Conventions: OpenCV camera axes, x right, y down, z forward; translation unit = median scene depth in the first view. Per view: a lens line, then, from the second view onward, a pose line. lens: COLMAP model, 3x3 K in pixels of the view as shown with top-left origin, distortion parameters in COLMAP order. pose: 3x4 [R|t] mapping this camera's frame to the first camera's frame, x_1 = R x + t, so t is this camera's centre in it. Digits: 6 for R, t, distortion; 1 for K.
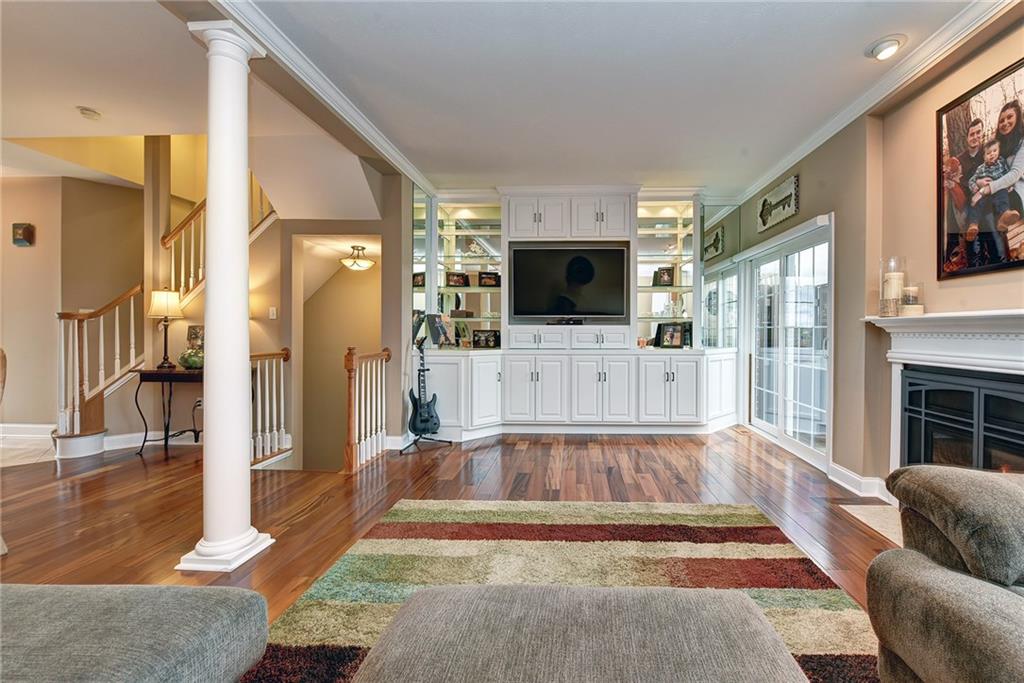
lens RADIAL K [[441.1, 0, 567.2], [0, 441.1, 326.6], [0, 0, 1]] dist [-0.007912, -0.000831]
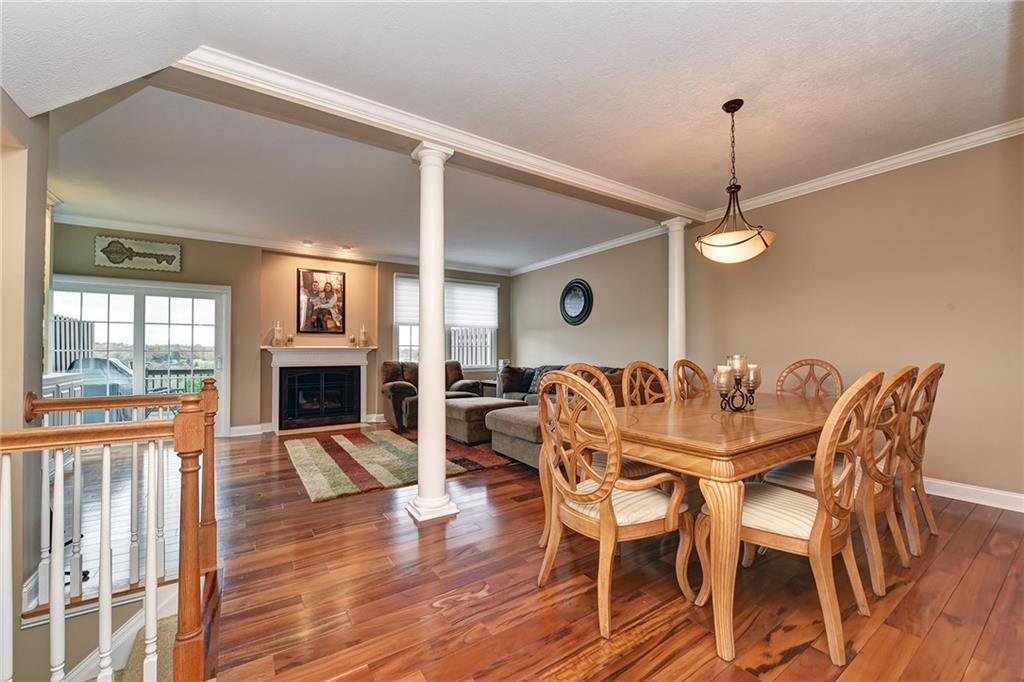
lens RADIAL K [[411.1, 0, 521.9], [0, 411.1, 351.1], [0, 0, 1]] dist [-0.010459, -0.000277]
pose [[-0.605621, 0.002656, 0.795749, -1.274163], [-0.004289, 0.999969, -0.006602, 0.005906], [-0.795742, -0.007411, -0.605590, 0.951659]]
